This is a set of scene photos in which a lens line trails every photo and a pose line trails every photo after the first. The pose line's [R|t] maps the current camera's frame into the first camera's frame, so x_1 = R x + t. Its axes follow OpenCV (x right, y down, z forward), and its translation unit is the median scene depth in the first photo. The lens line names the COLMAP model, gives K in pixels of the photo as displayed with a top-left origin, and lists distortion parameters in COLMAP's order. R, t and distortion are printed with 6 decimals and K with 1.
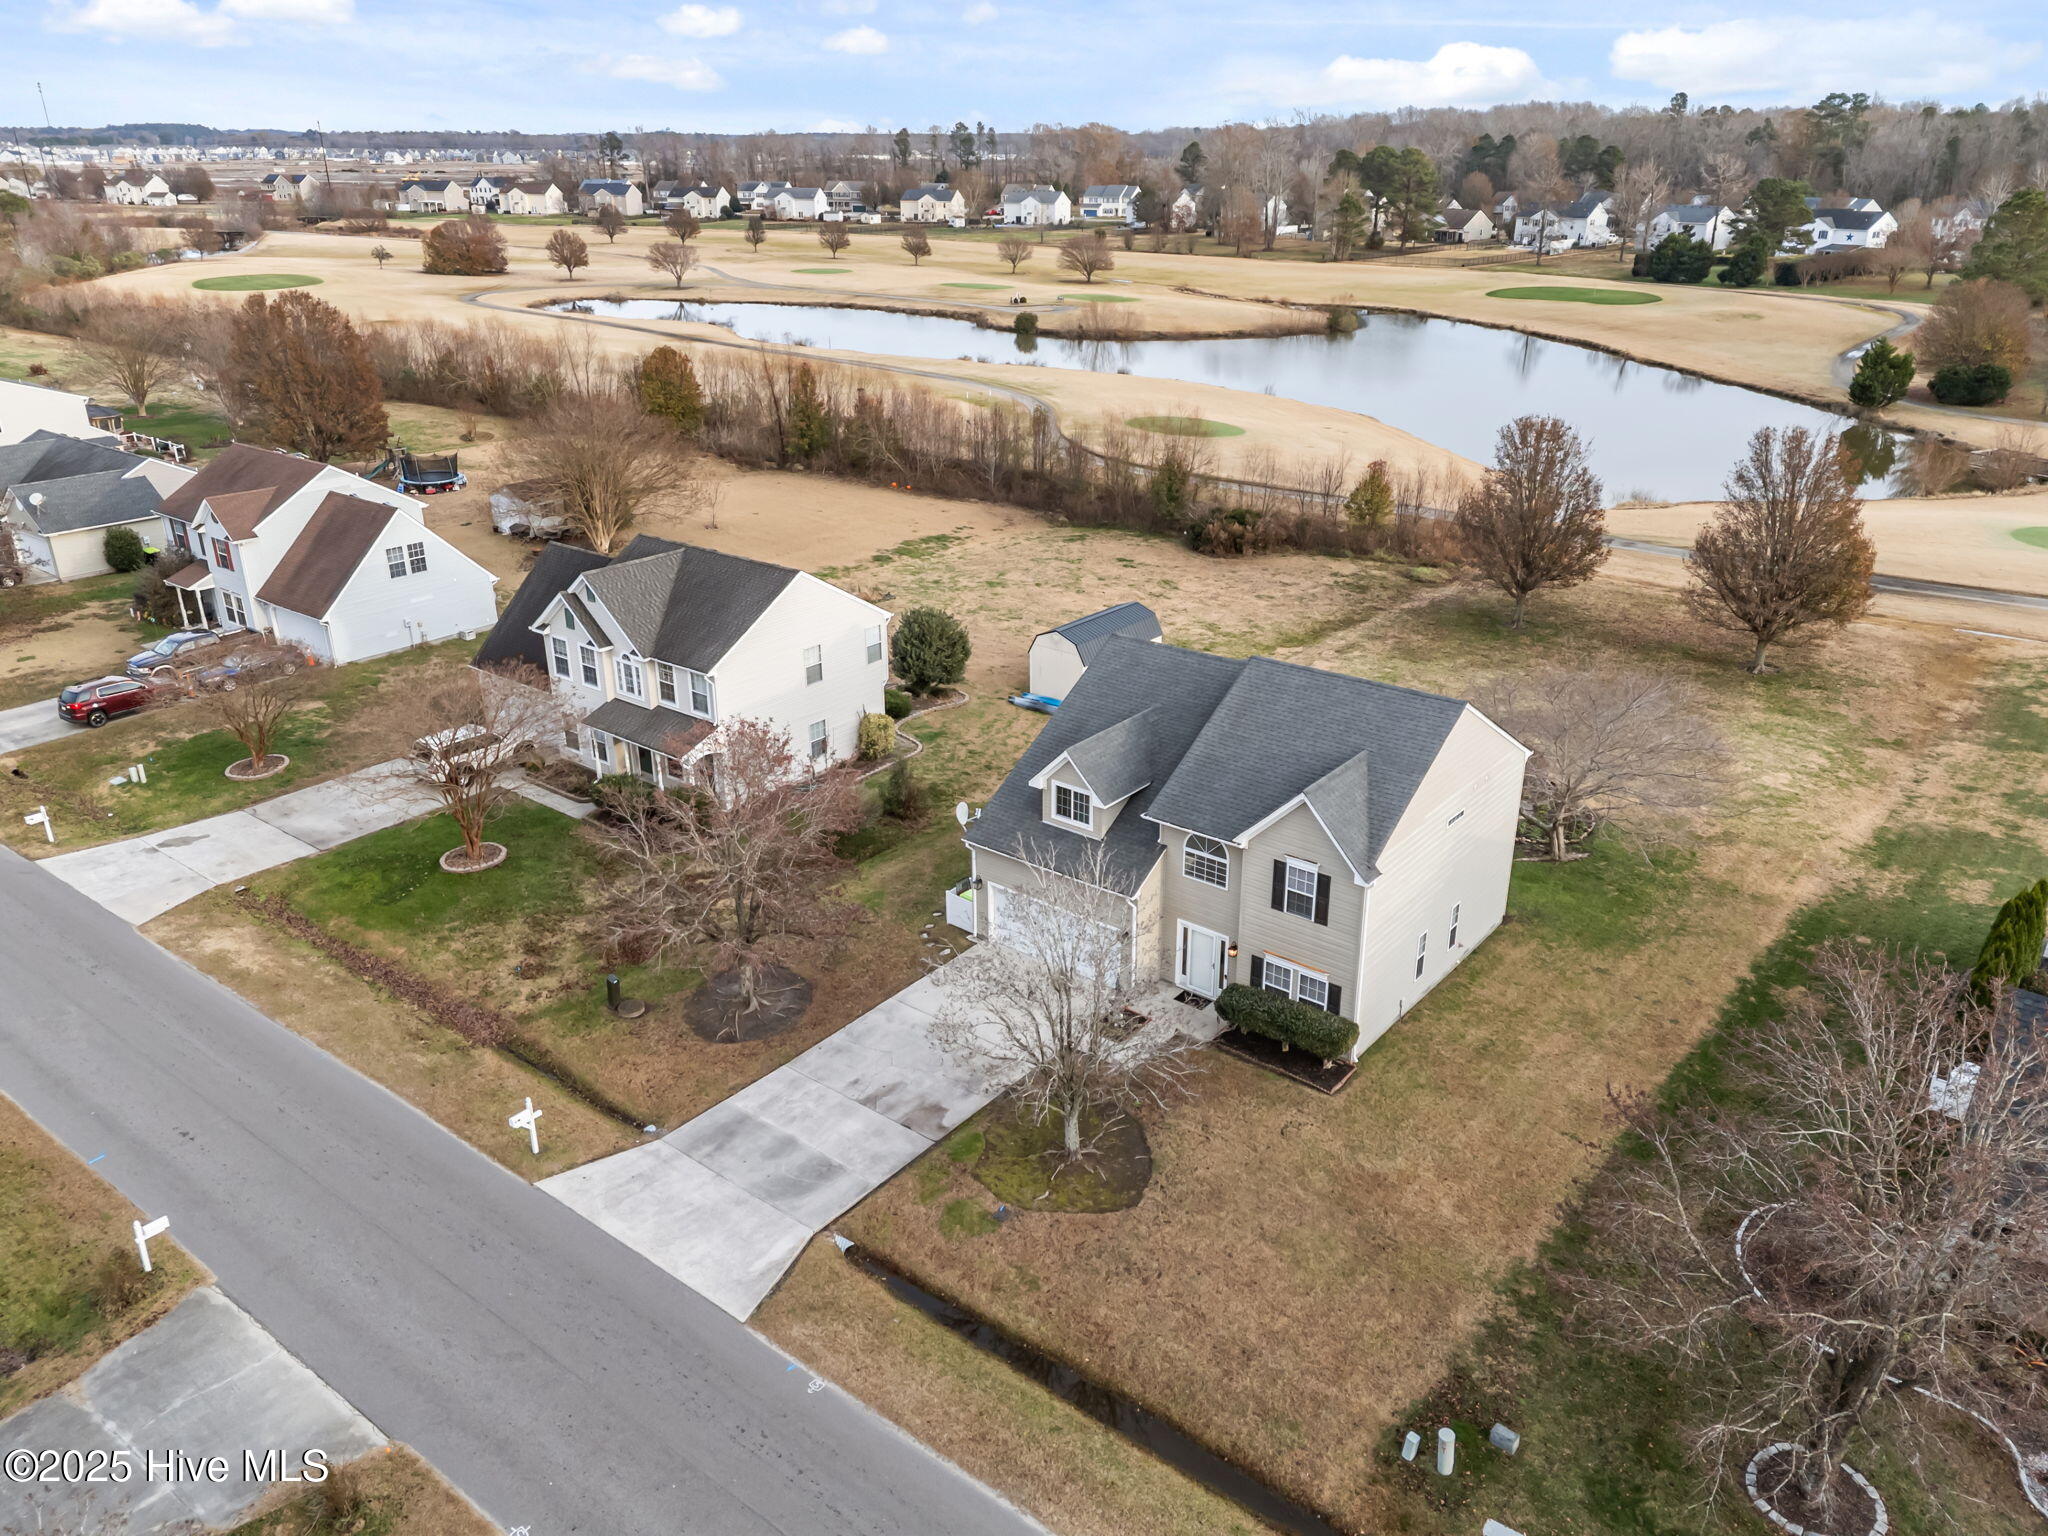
lens RADIAL K [[1467.2, 0, 1024.0], [0, 1467.2, 768.0], [0, 0, 1]] dist [0.096859, -0.001319]
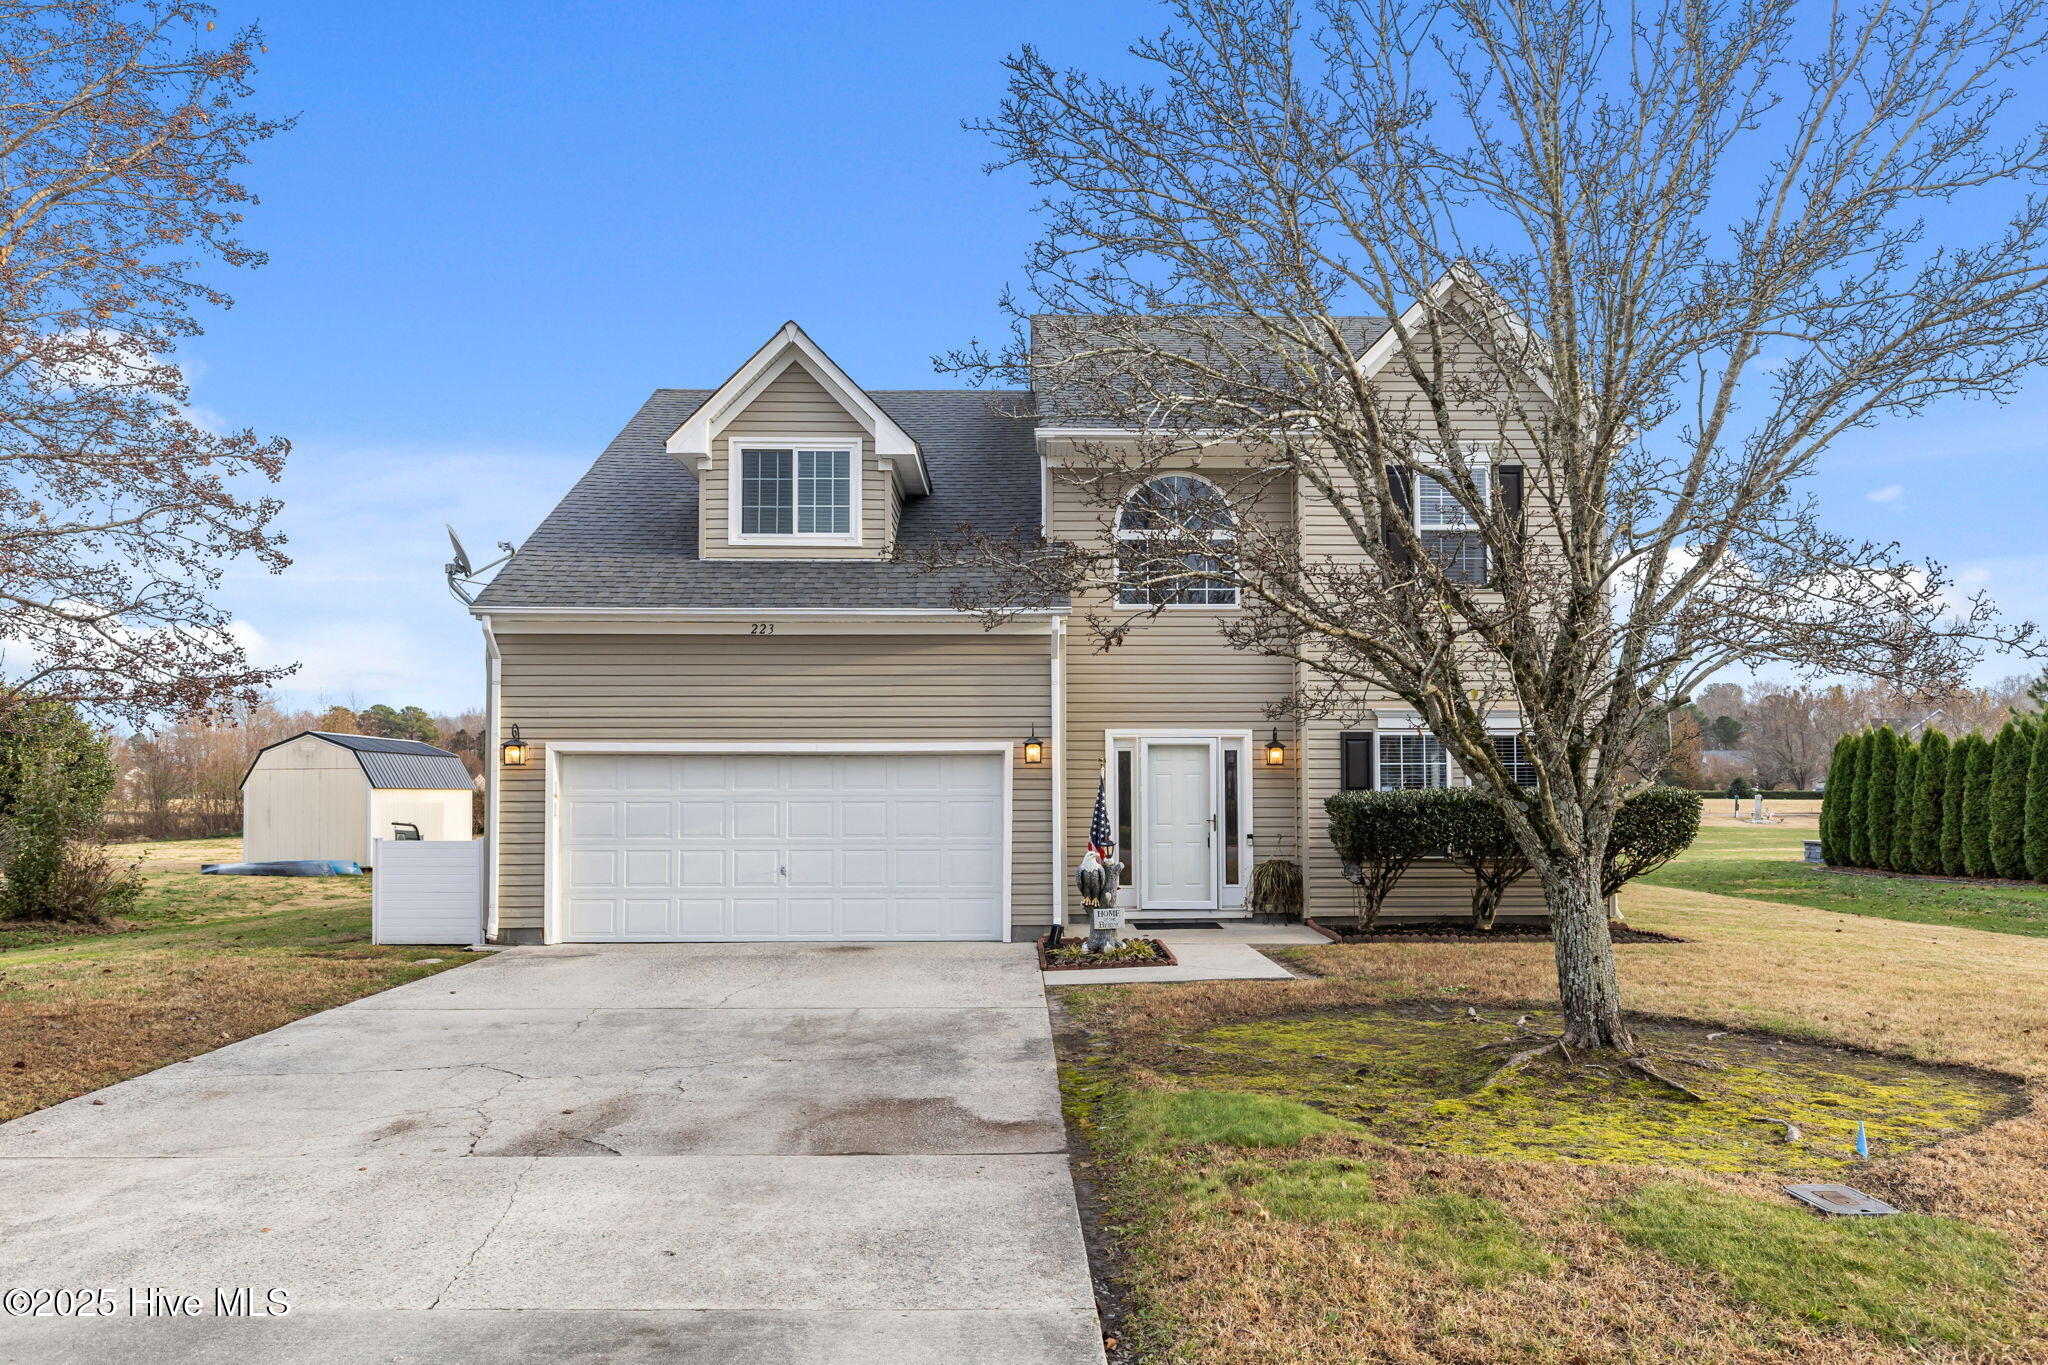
lens RADIAL K [[1417.7, 0, 1025.2], [0, 1417.7, 753.2], [0, 0, 1]] dist [-0.001447, -0.000397]
pose [[0.775681, 0.018486, 0.630854, -0.155159], [0.242886, 0.913841, -0.325424, 0.225203], [-0.582517, 0.405651, 0.704359, 0.724746]]
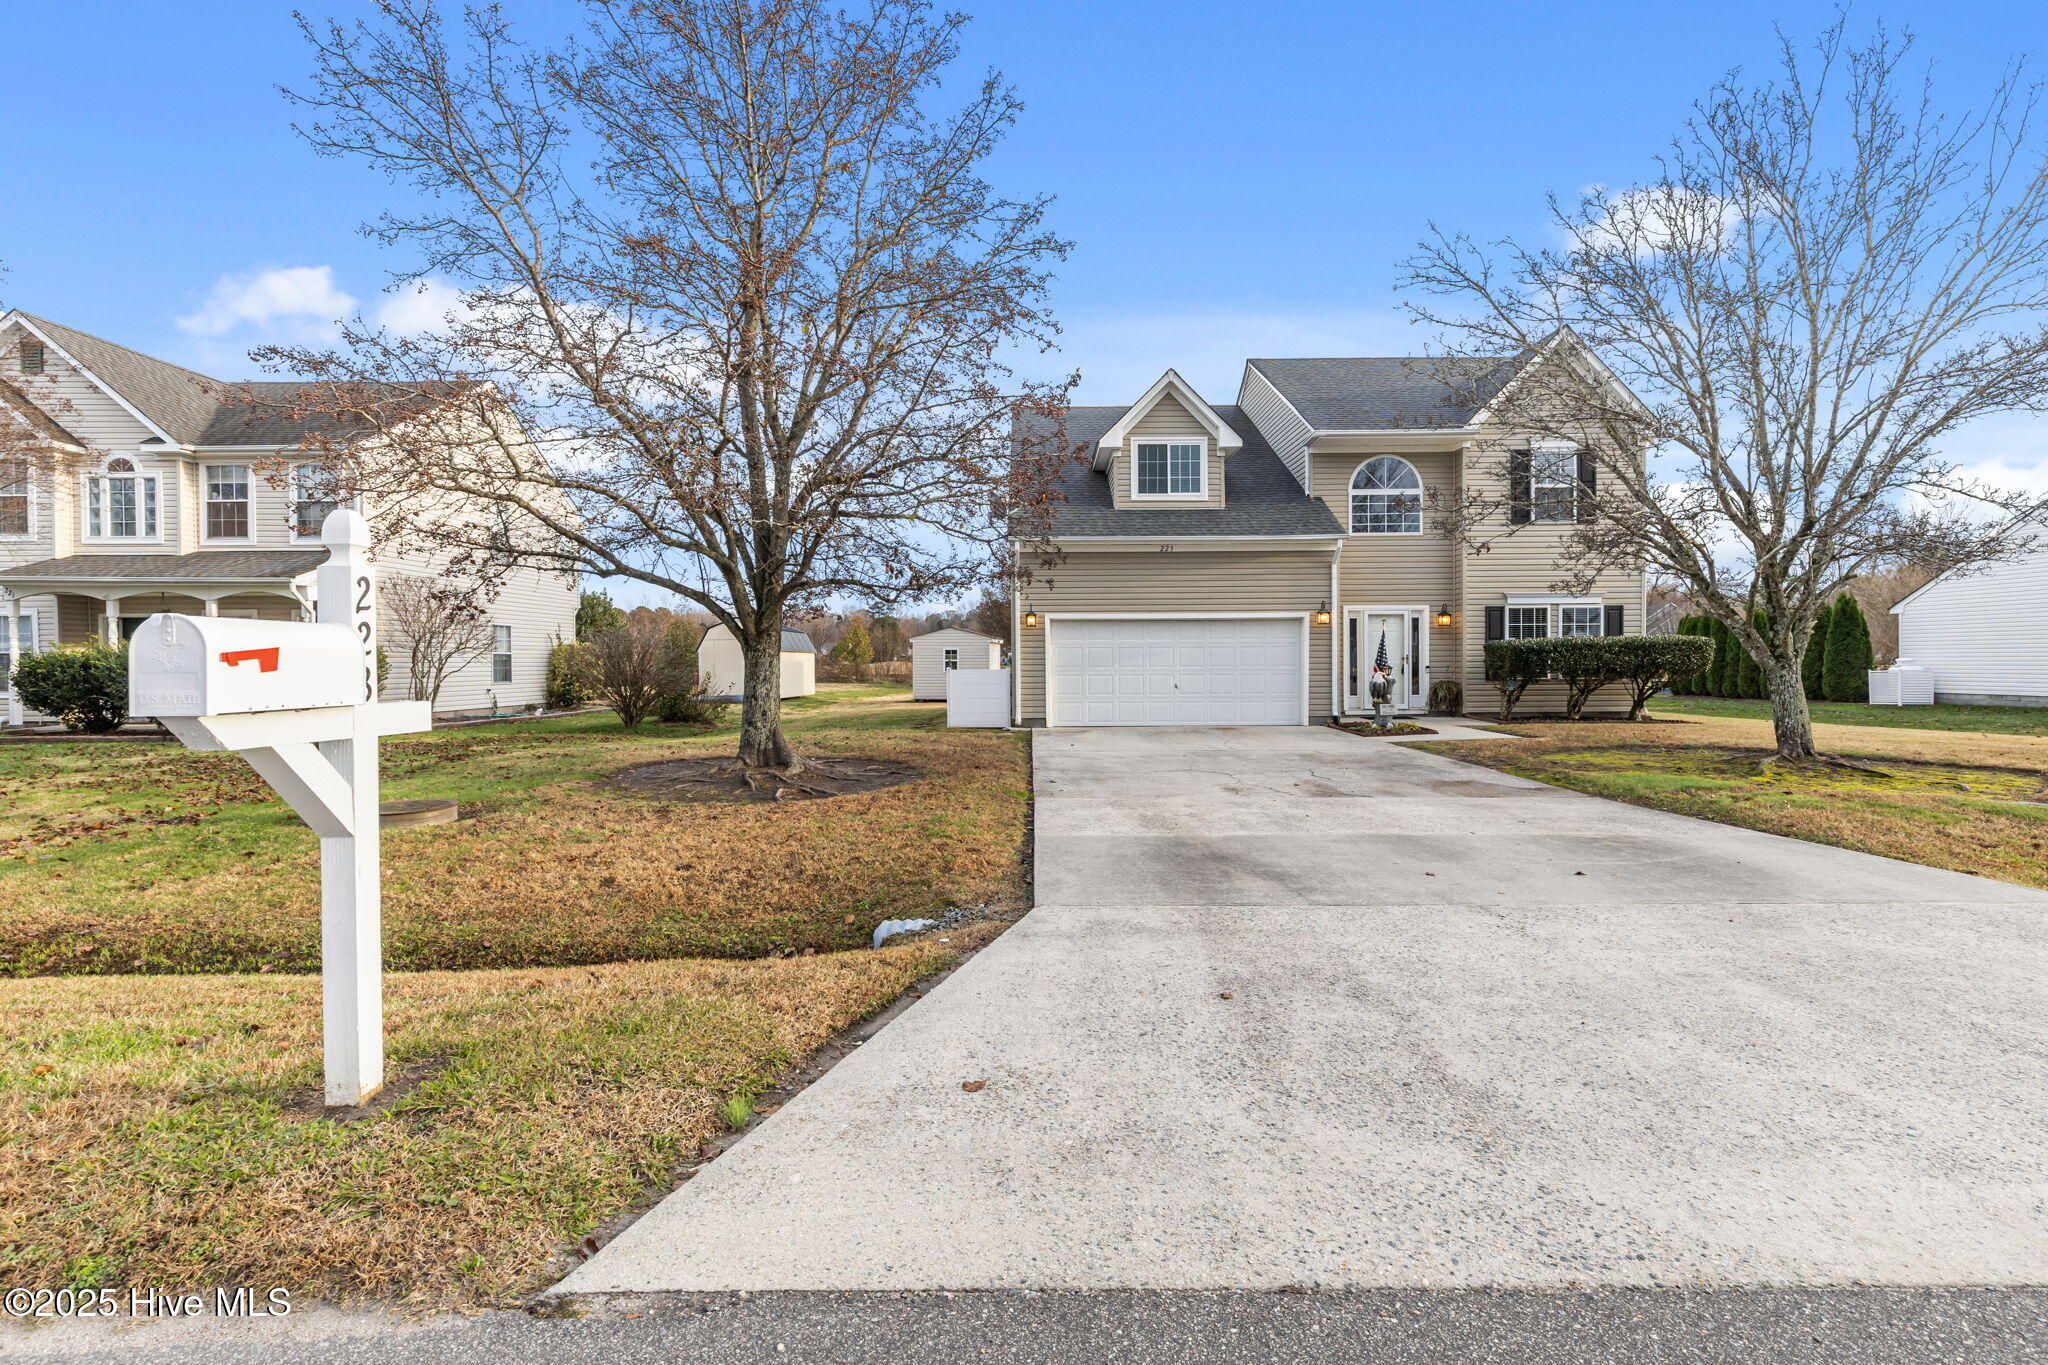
lens RADIAL K [[920.2, 0, 1024.0], [0, 920.2, 682.5], [0, 0, 1]] dist [0.009821, -0.000139]
pose [[0.786540, -0.015530, 0.617344, -0.281210], [0.241393, 0.927876, -0.284210, 0.219803], [-0.568405, 0.372566, 0.733560, 0.760960]]
